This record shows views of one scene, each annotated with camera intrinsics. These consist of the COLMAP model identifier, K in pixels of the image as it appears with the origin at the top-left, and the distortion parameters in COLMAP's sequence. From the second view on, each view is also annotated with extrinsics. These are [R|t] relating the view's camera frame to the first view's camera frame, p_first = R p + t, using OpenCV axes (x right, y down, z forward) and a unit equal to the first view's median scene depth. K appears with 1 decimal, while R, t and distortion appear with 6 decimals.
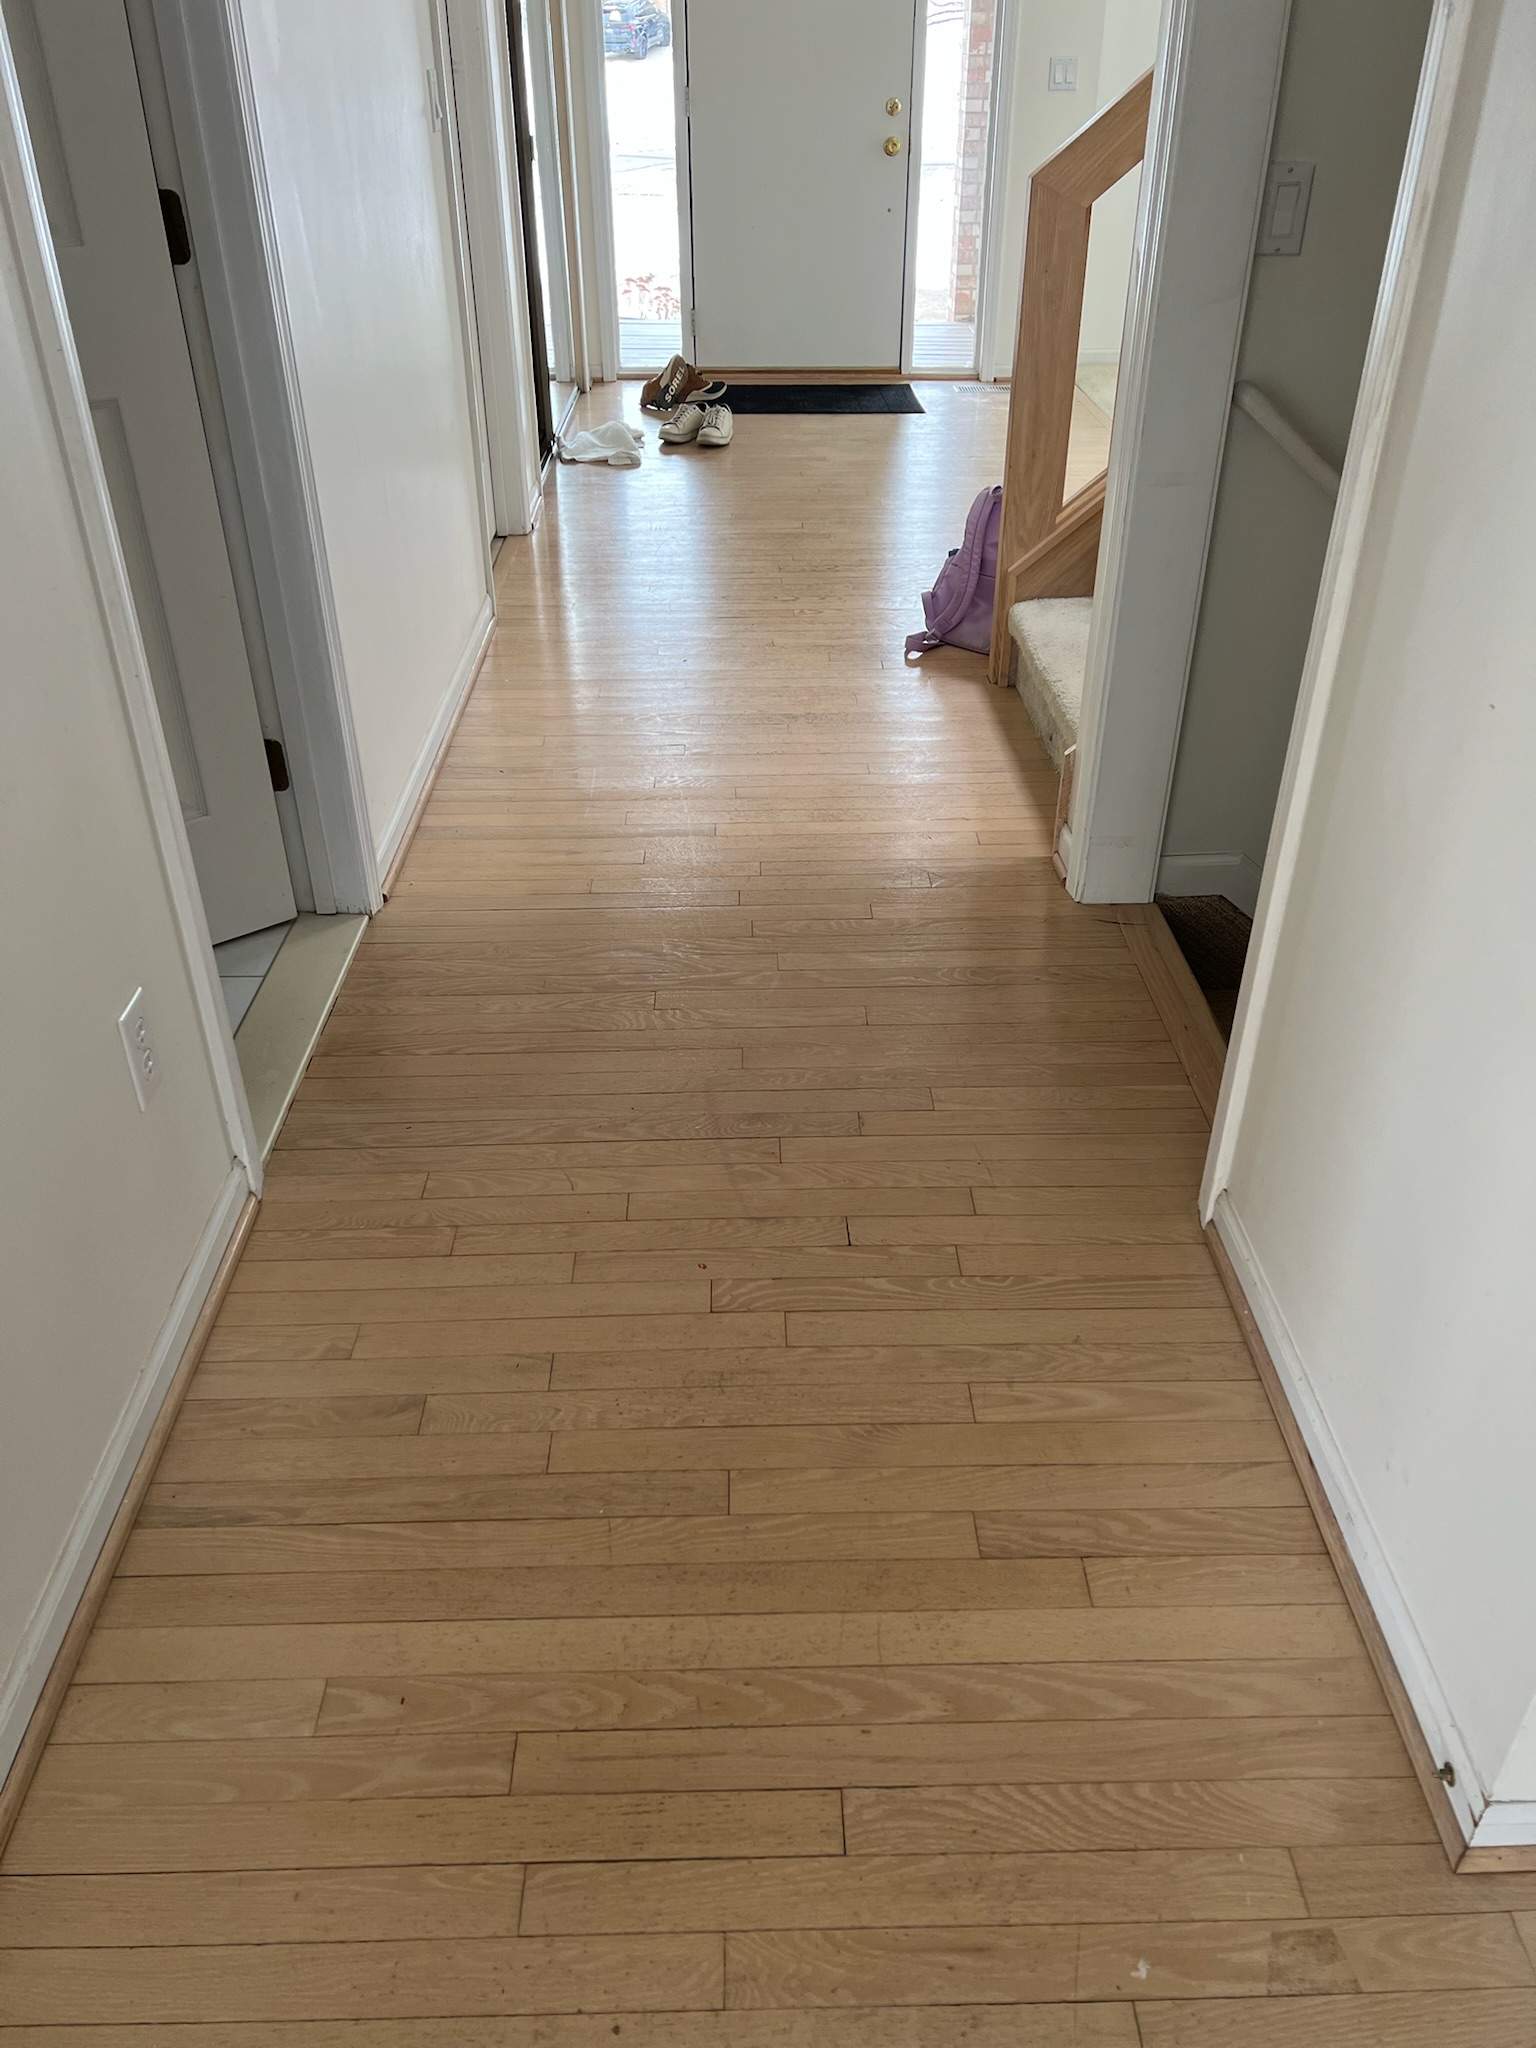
lens RADIAL K [[1551.3, 0, 768.0], [0, 1551.3, 1024.0], [0, 0, 1]] dist [0.046068, -0.072186]
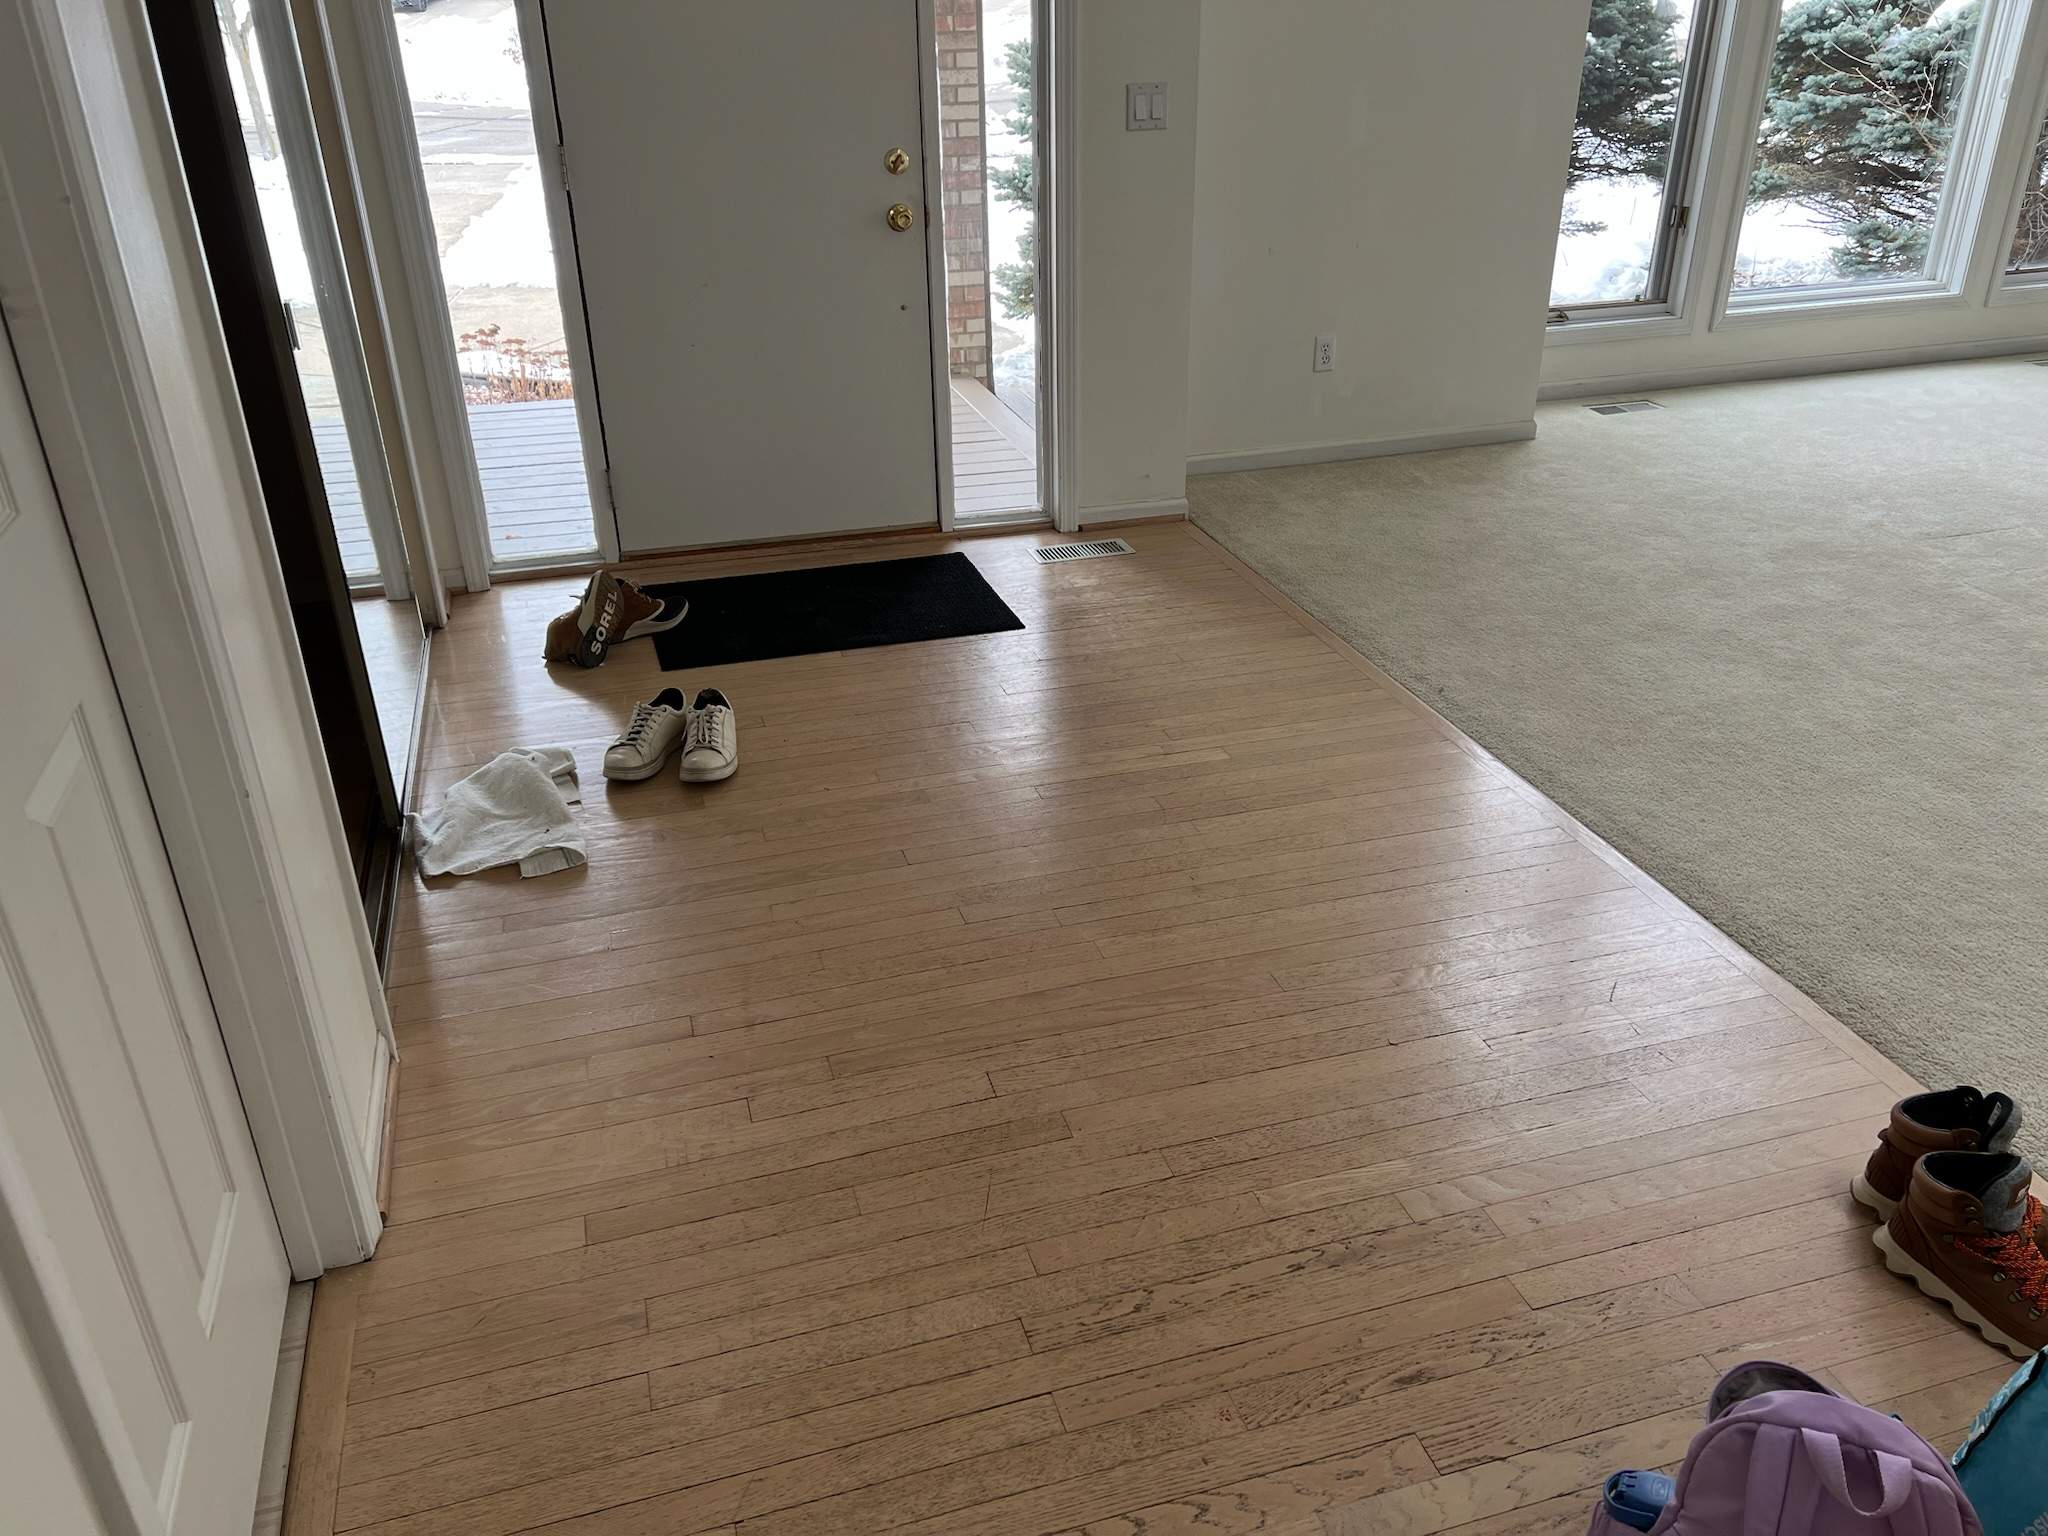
lens RADIAL K [[1551.3, 0, 1055.7], [0, 1551.3, 769.6], [0, 0, 1]] dist [0.046068, -0.072186]
pose [[0.960573, -0.132909, 0.244203, -0.046480], [0.156011, 0.984691, -0.077744, -0.280576], [-0.230132, 0.112777, 0.966603, 0.393633]]
